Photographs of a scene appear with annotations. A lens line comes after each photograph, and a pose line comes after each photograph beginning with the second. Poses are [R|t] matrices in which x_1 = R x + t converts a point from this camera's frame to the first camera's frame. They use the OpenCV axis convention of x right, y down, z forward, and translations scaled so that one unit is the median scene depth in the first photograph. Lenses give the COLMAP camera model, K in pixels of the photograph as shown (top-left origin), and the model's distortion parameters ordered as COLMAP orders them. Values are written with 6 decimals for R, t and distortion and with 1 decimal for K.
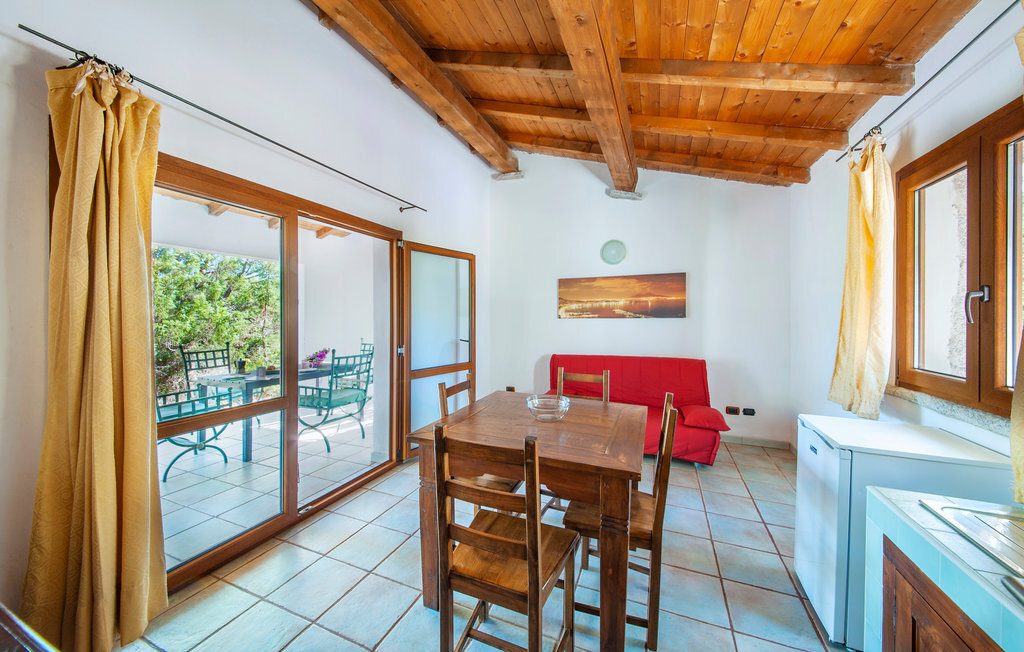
lens RADIAL K [[356.2, 0, 510.4], [0, 356.2, 319.0], [0, 0, 1]] dist [0.000493, 0.000023]
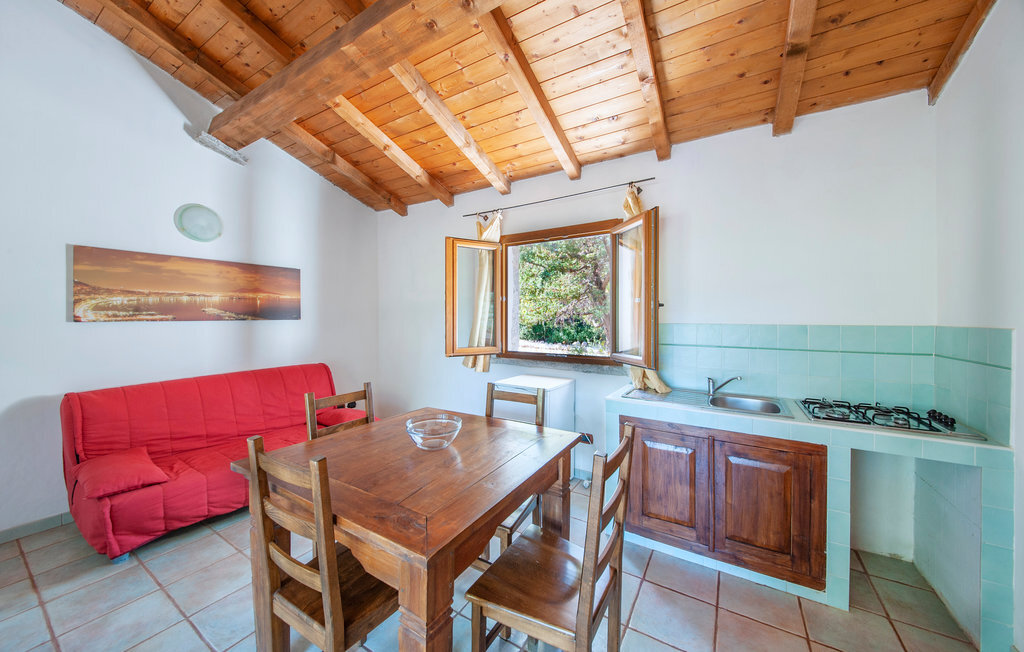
lens RADIAL K [[356.2, 0, 510.4], [0, 356.2, 319.0], [0, 0, 1]] dist [0.000493, 0.000023]
pose [[0.148149, -0.005112, 0.988952, -0.294437], [0.003158, 0.999984, 0.004696, -0.006533], [-0.988960, 0.002428, 0.148163, 0.312280]]
